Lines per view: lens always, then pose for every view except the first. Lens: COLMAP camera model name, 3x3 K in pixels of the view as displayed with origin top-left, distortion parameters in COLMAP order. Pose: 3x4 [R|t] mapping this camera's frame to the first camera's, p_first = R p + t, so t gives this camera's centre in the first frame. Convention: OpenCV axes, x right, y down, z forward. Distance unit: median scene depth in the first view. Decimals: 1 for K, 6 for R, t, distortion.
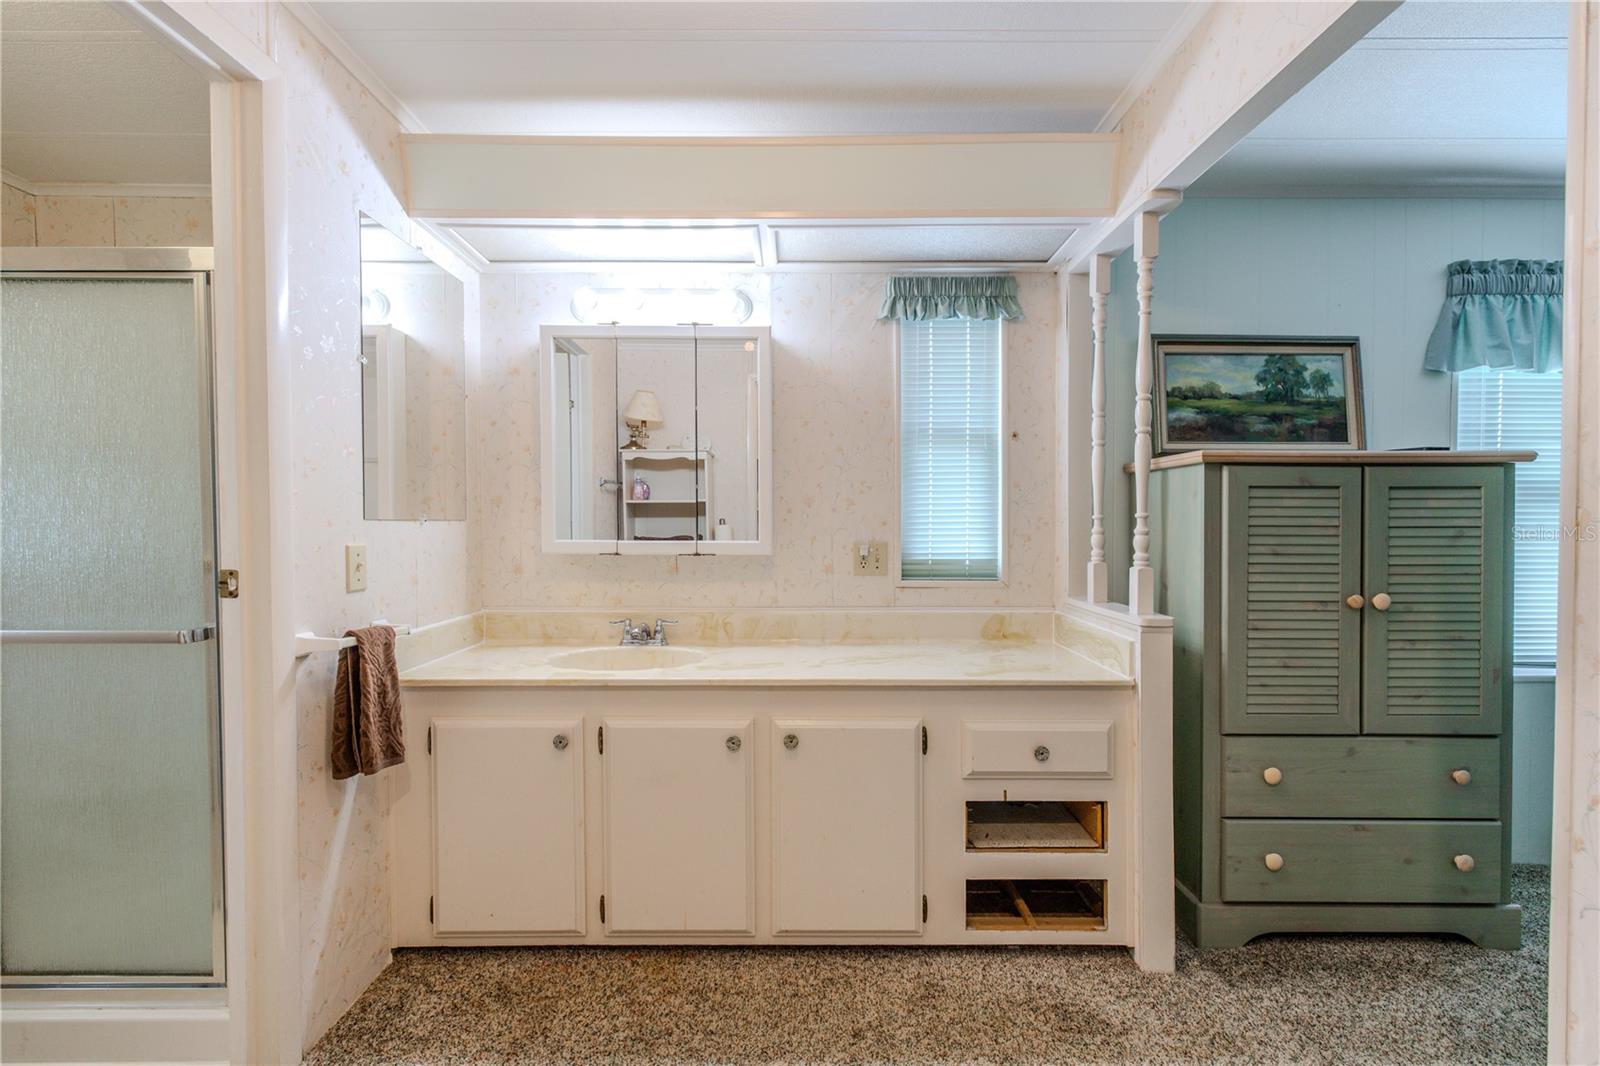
lens RADIAL K [[675.8, 0, 800.4], [0, 675.8, 540.5], [0, 0, 1]] dist [0.001511, 0.000172]
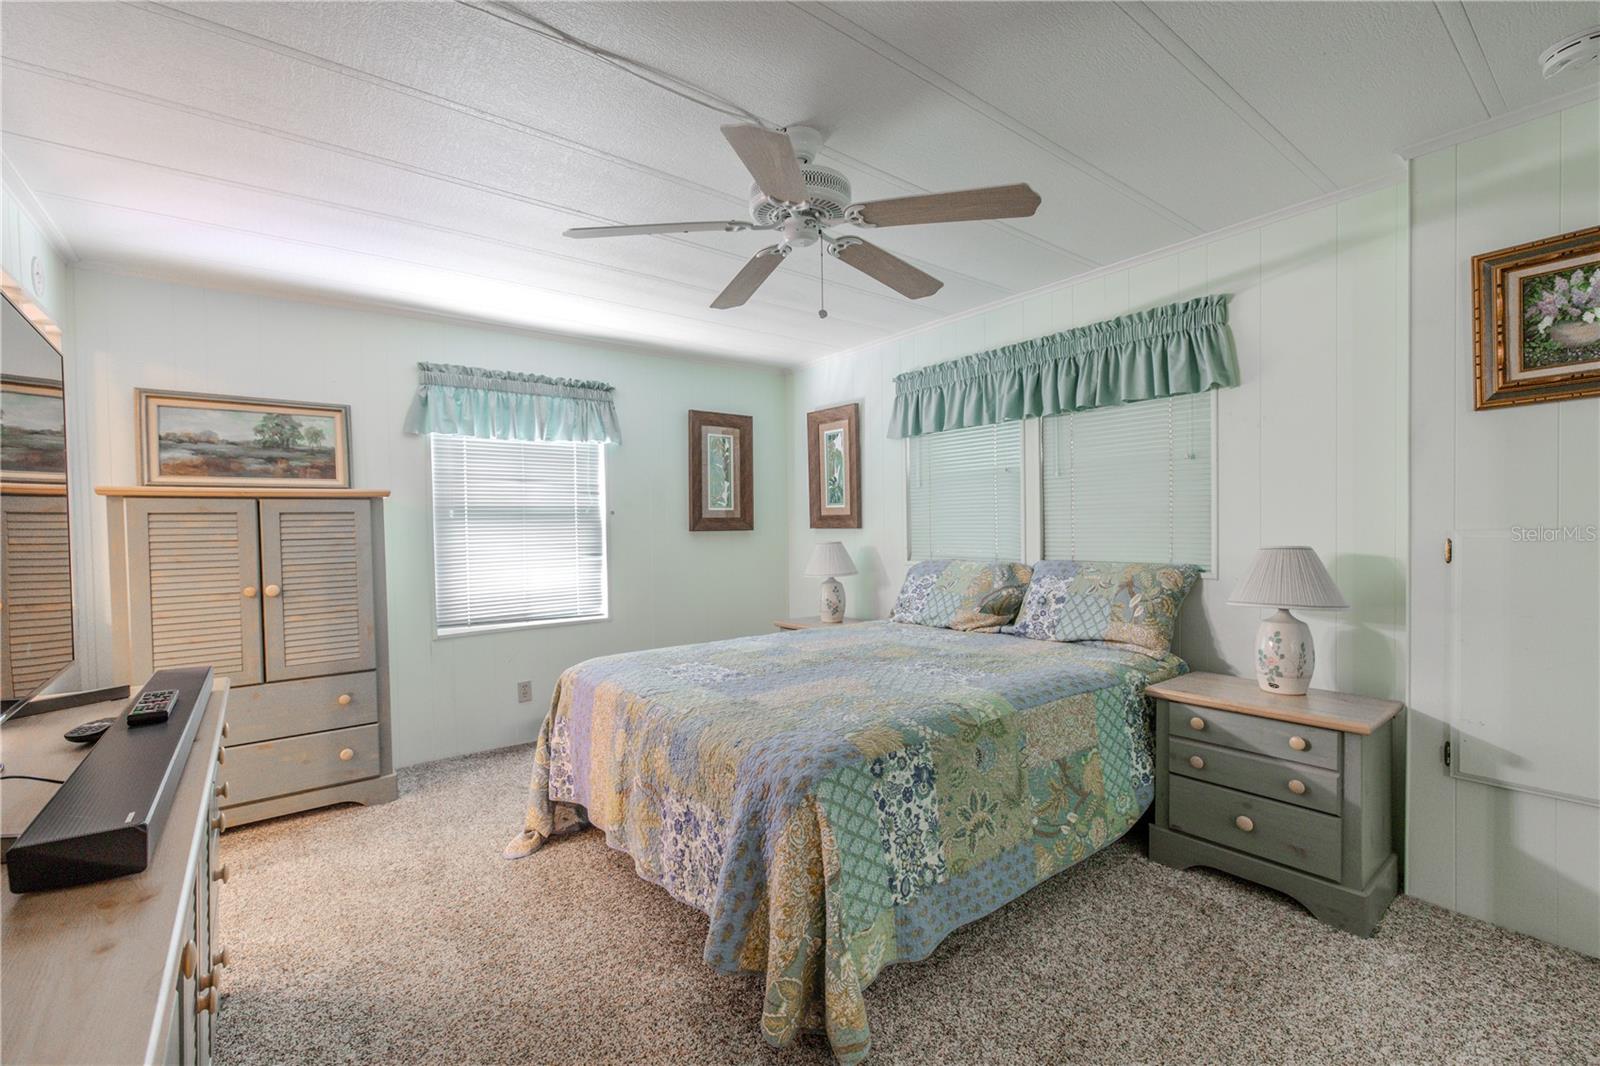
lens RADIAL K [[675.8, 0, 800.4], [0, 675.8, 540.5], [0, 0, 1]] dist [0.001511, 0.000172]
pose [[0.796293, -0.031343, 0.604098, 0.722578], [0.041525, 0.999133, -0.002897, 0.027230], [-0.603484, 0.027393, 0.796905, -0.714005]]
